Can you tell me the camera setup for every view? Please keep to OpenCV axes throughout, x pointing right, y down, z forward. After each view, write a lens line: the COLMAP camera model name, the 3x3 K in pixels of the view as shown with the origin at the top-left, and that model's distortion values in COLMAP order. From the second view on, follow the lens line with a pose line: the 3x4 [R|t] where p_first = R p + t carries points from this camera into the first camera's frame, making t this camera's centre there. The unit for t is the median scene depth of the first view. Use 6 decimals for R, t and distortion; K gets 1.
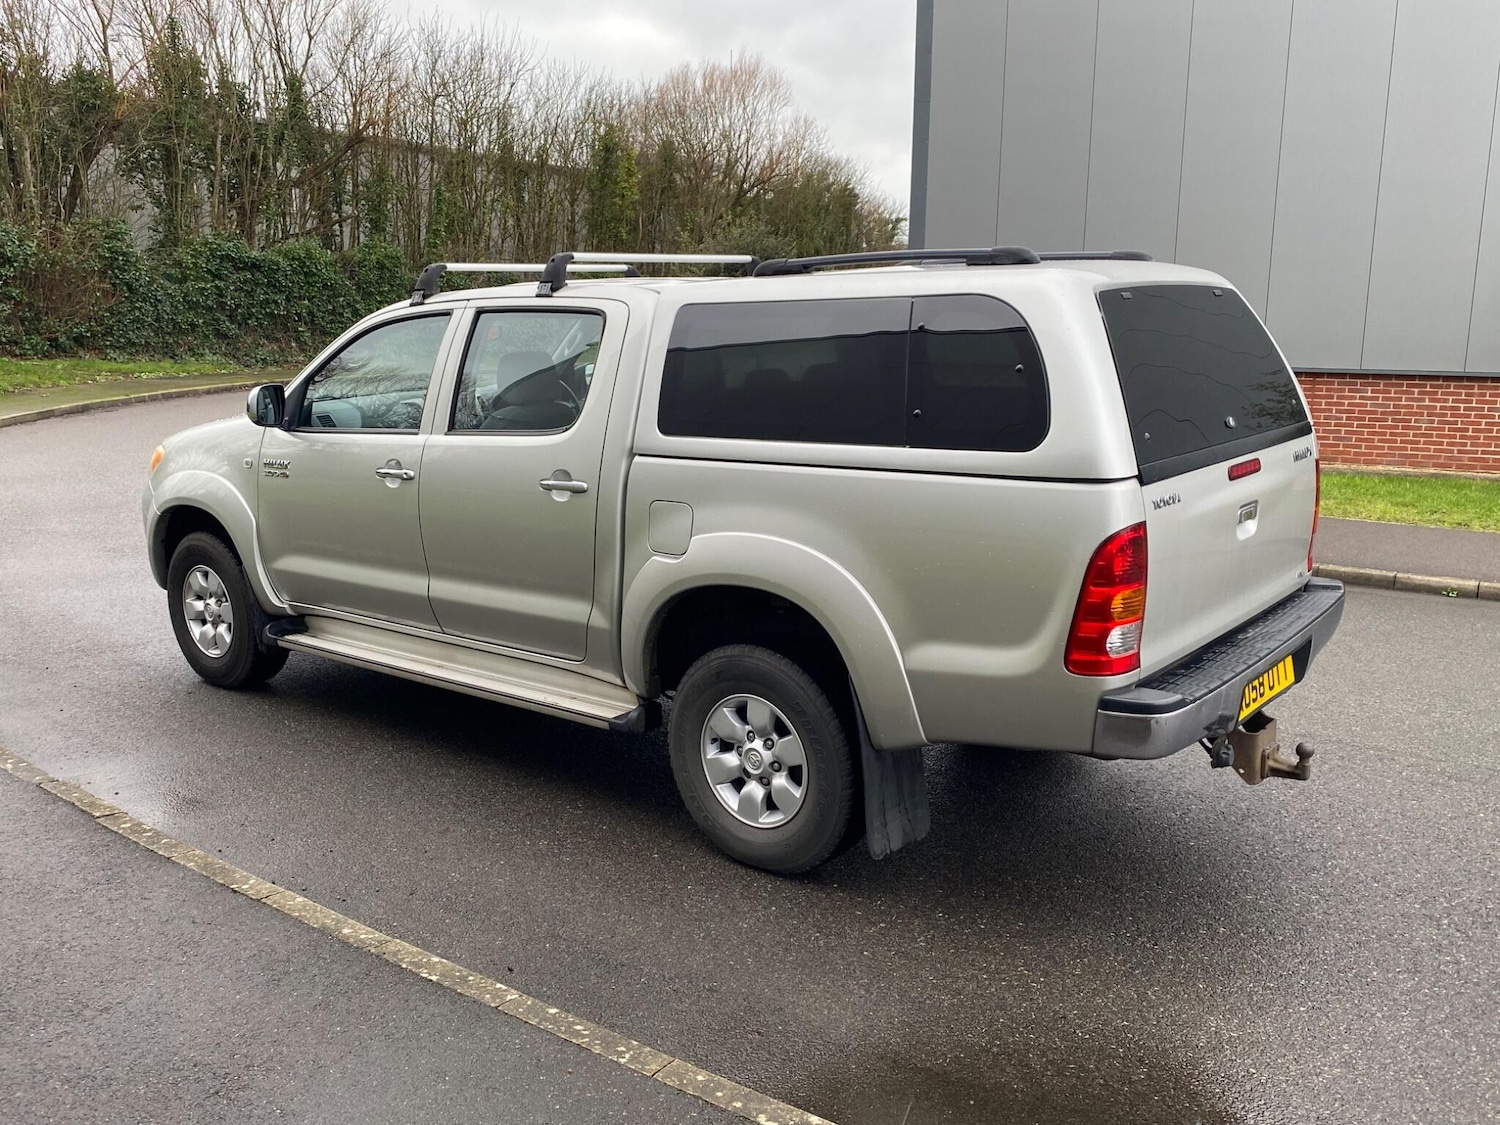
lens RADIAL K [[1313.5, 0, 750.0], [0, 1313.5, 562.5], [0, 0, 1]] dist [0.069236, -0.116917]
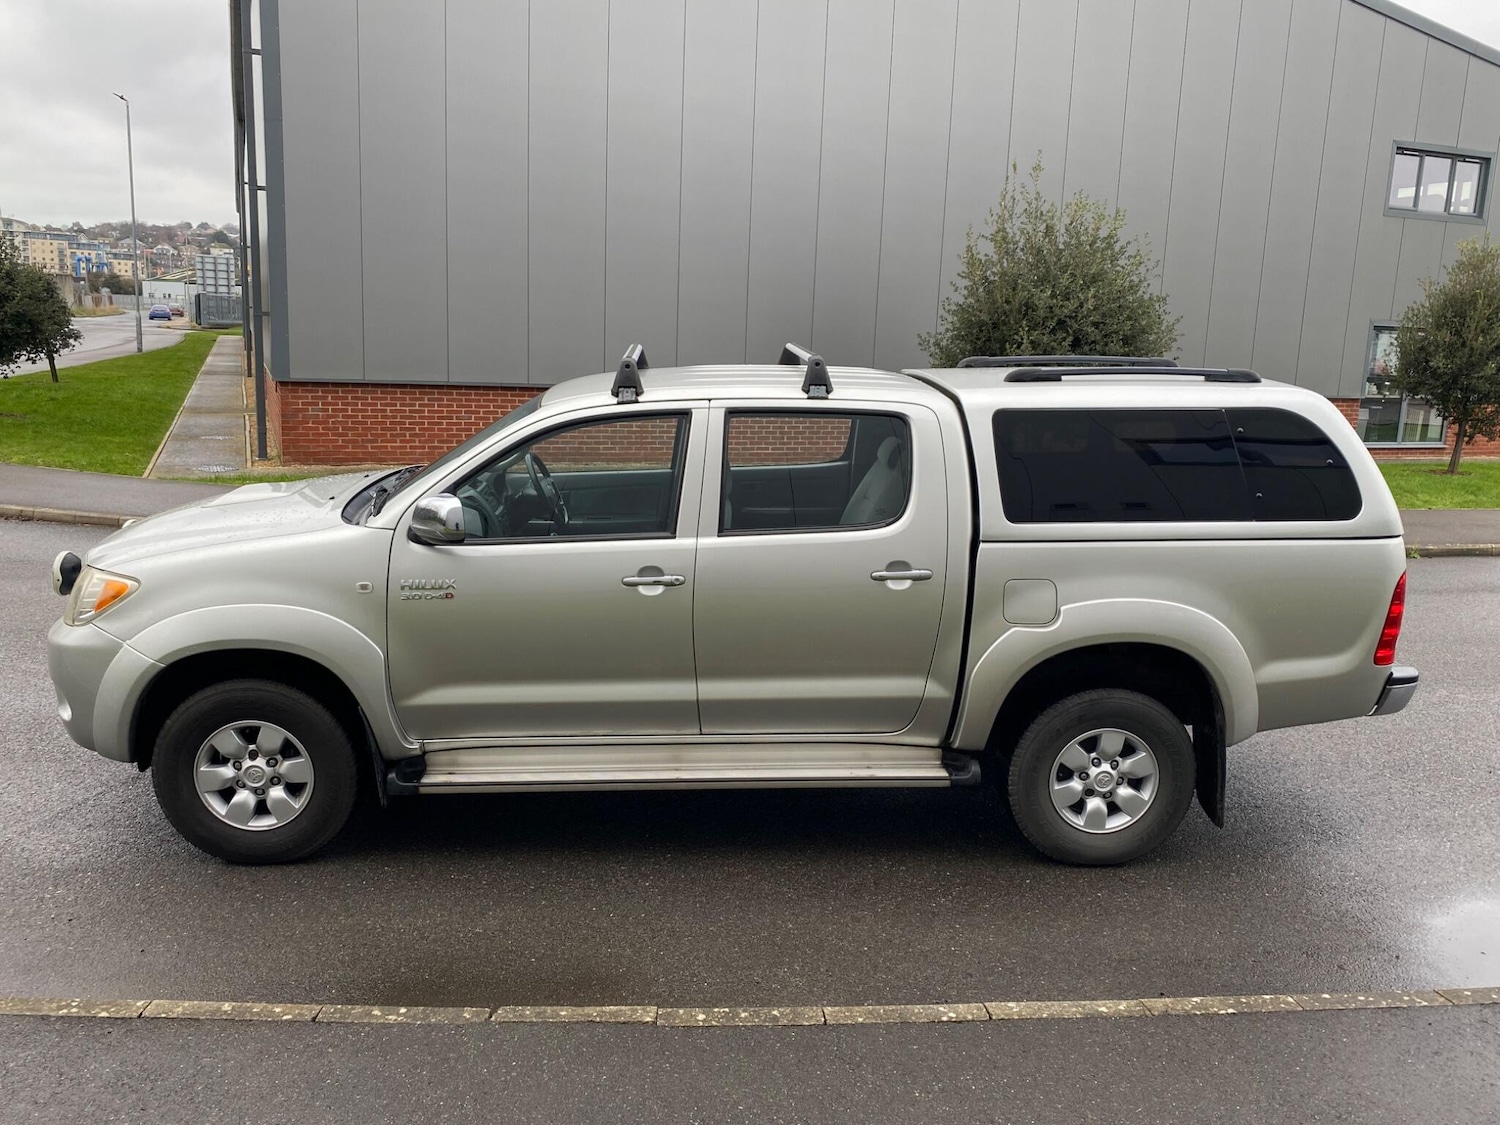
lens RADIAL K [[1232.4, 0, 737.7], [0, 1232.4, 542.3], [0, 0, 1]] dist [0.077318, -0.102243]
pose [[0.740418, -0.104276, 0.664009, -0.819278], [0.101863, 0.993890, 0.042496, -0.127341], [-0.664384, 0.036173, 0.746516, 0.290389]]
